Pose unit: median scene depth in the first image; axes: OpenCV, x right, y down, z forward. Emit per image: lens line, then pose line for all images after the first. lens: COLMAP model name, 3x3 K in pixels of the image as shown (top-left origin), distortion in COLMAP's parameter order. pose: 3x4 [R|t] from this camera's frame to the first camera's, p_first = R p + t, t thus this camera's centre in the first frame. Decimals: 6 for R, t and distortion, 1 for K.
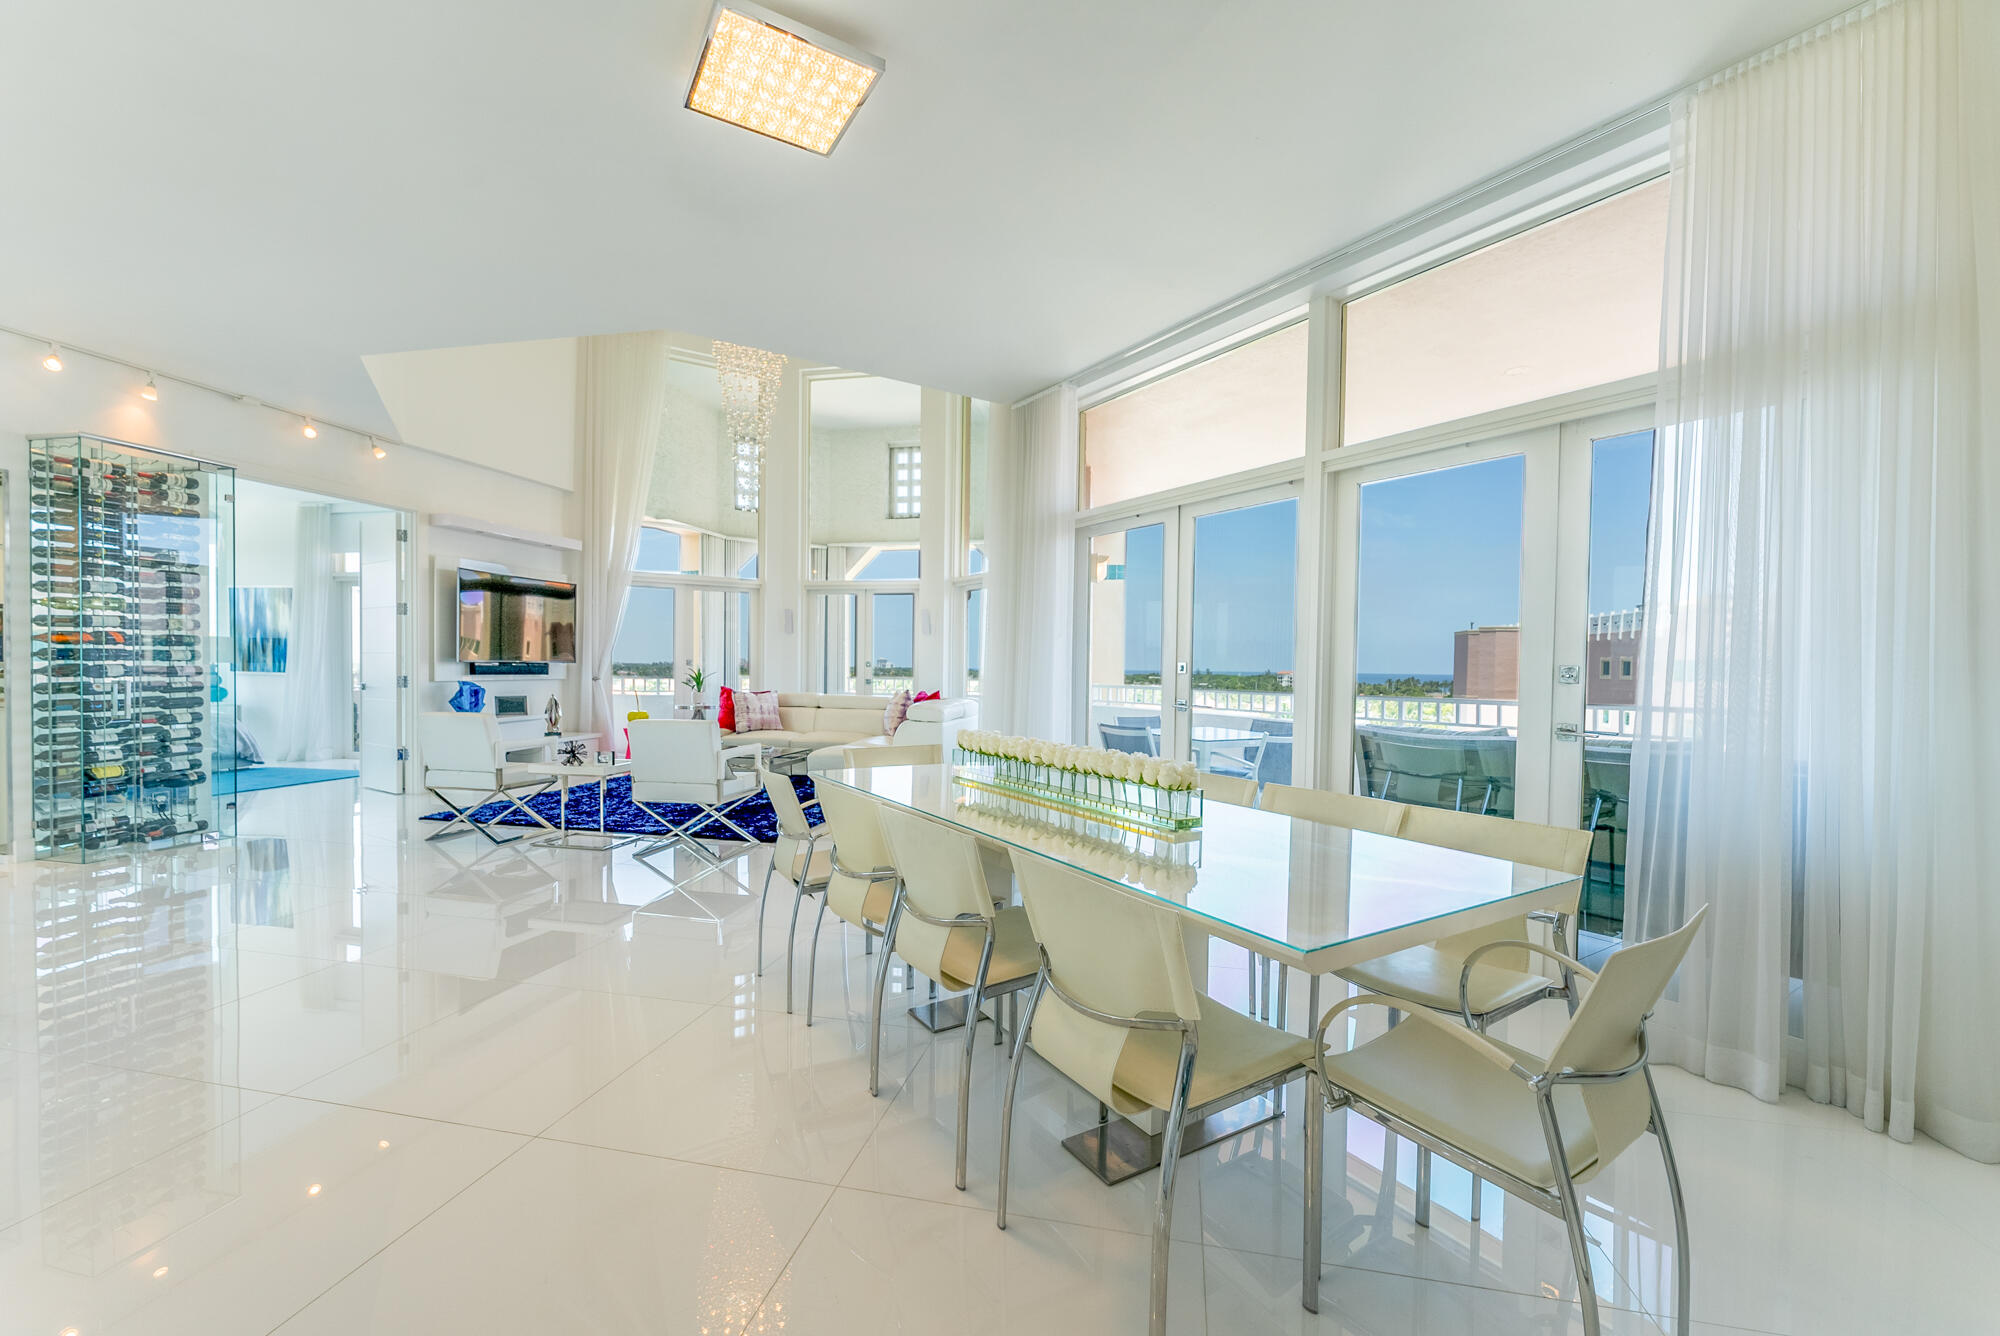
lens RADIAL K [[811.3, 0, 1000.2], [0, 811.3, 664.1], [0, 0, 1]] dist [-0.001466, -0.000057]
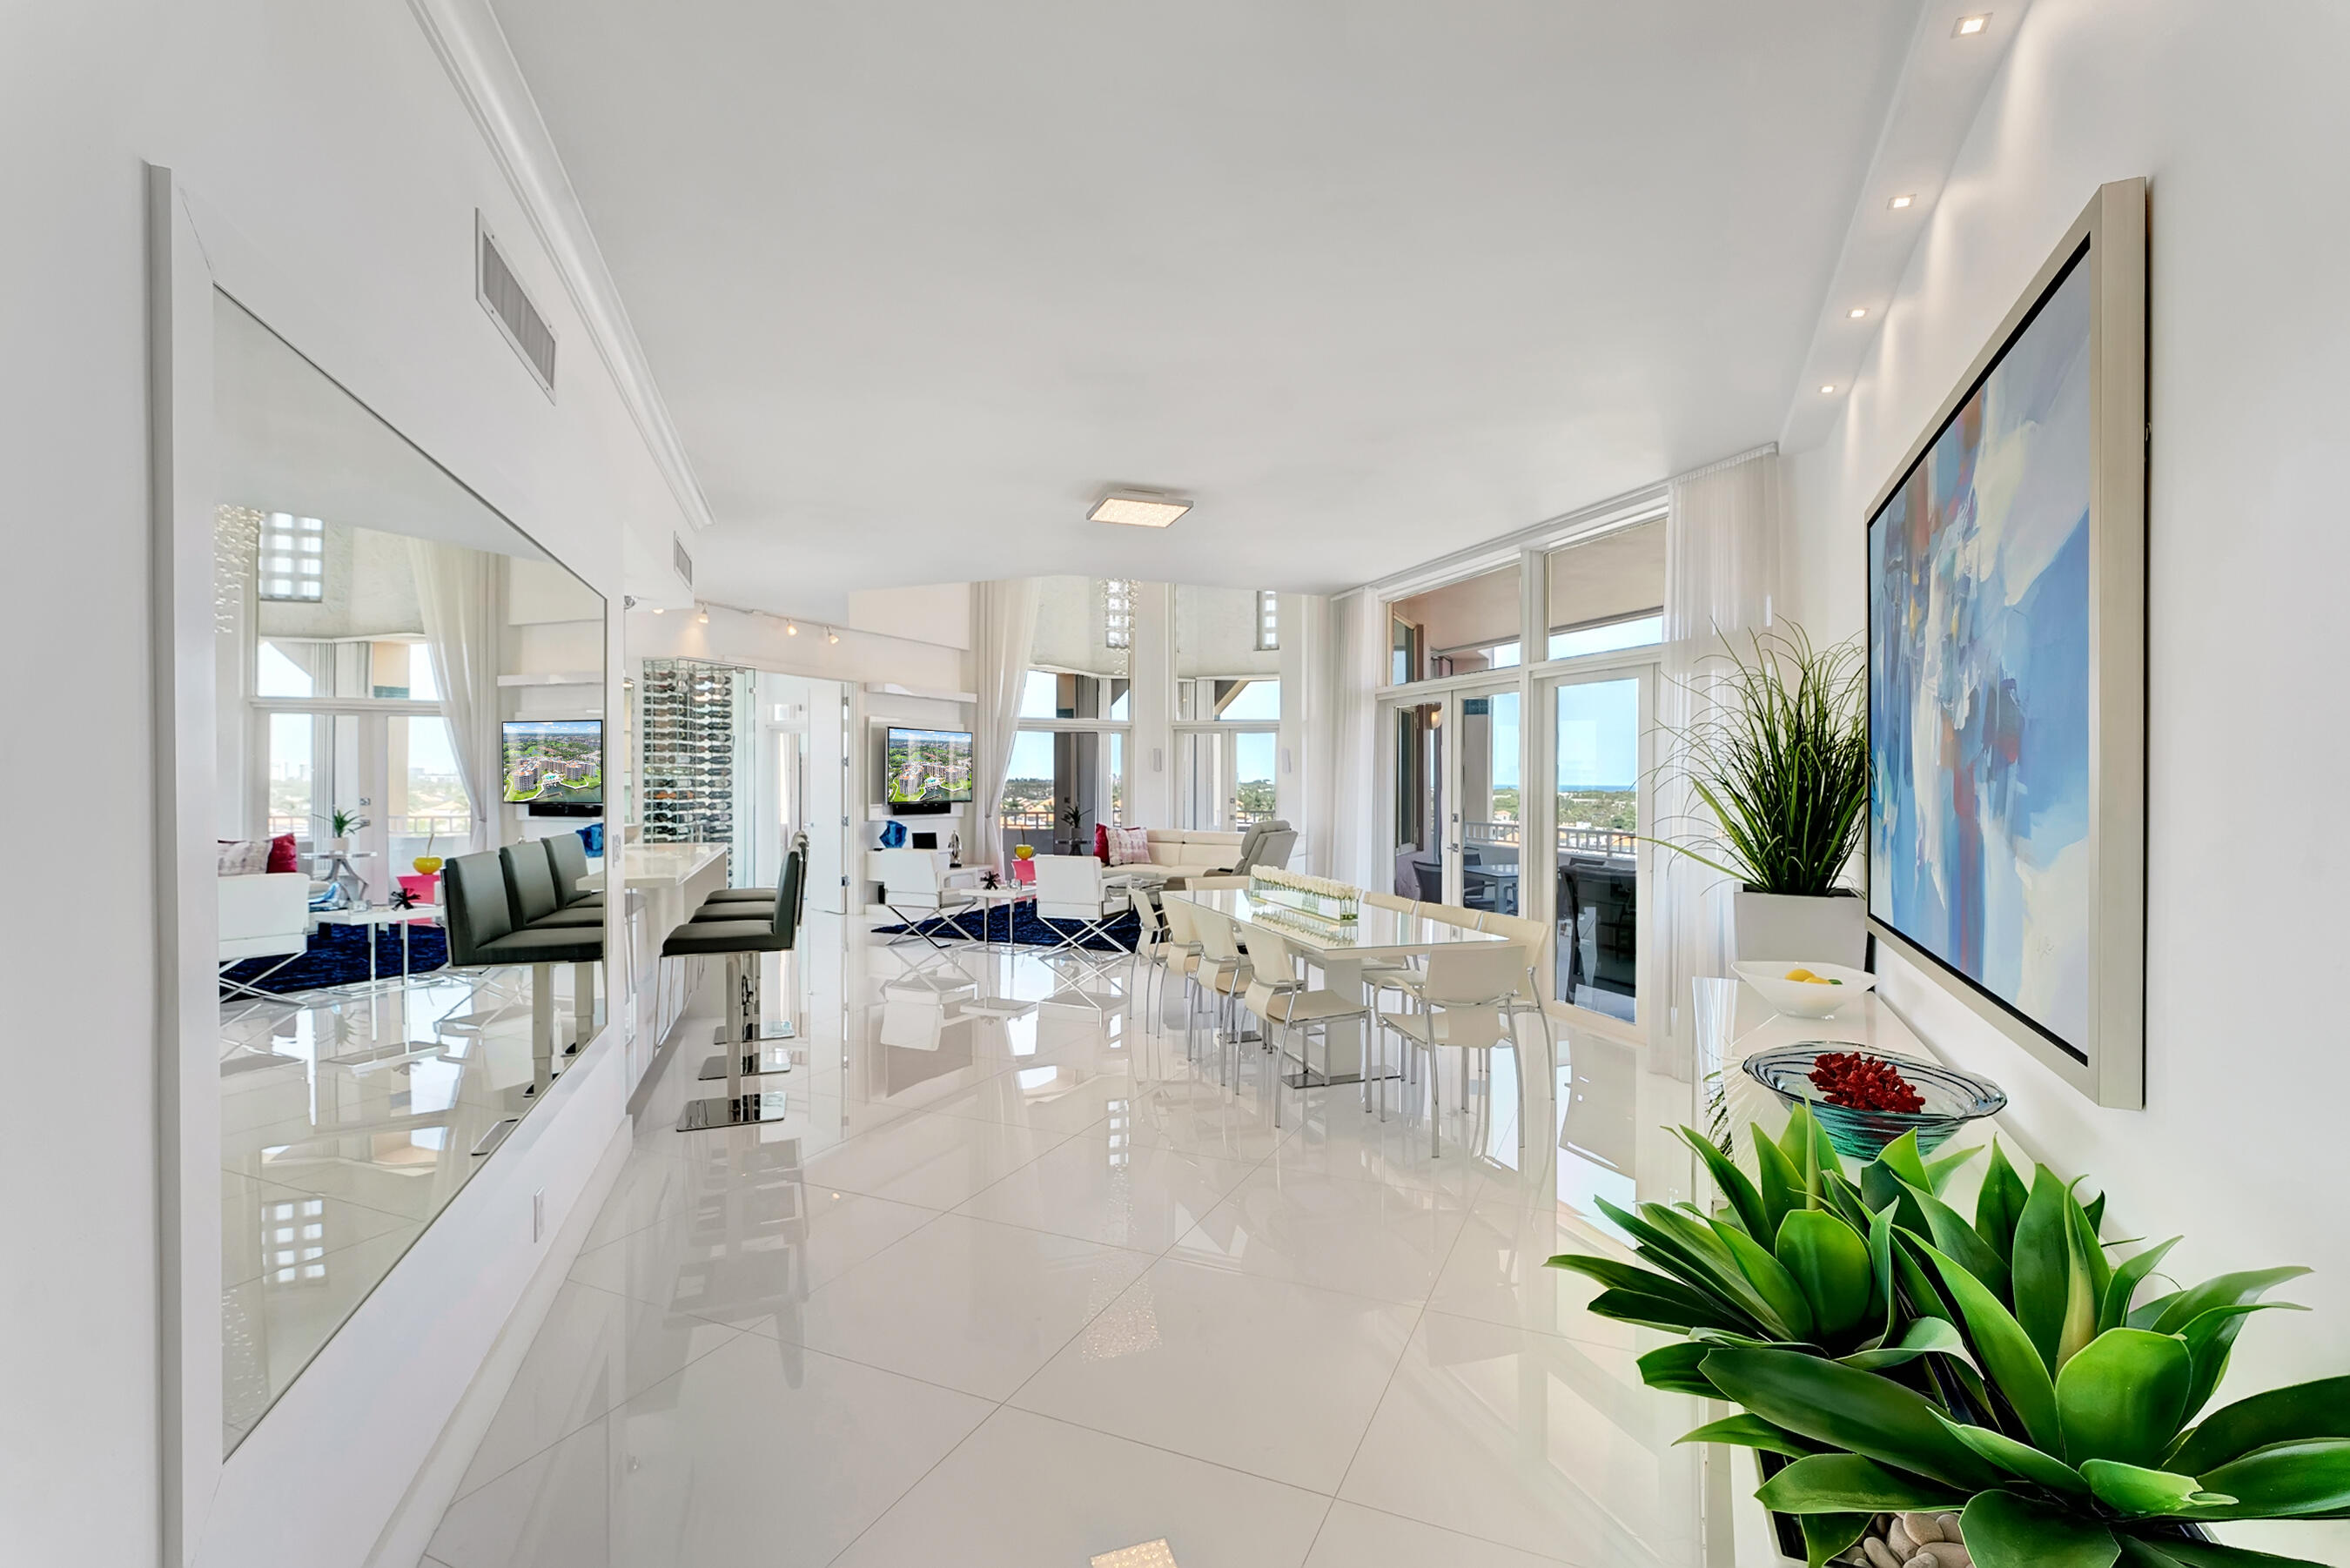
lens RADIAL K [[1043.7, 0, 1266.2], [0, 1043.7, 780.7], [0, 0, 1]] dist [-0.023852, -0.000019]
pose [[0.987088, -0.006798, -0.160036, 0.166263], [0.007129, 0.999973, 0.001495, -0.046700], [0.160021, -0.002617, 0.987110, -0.543360]]
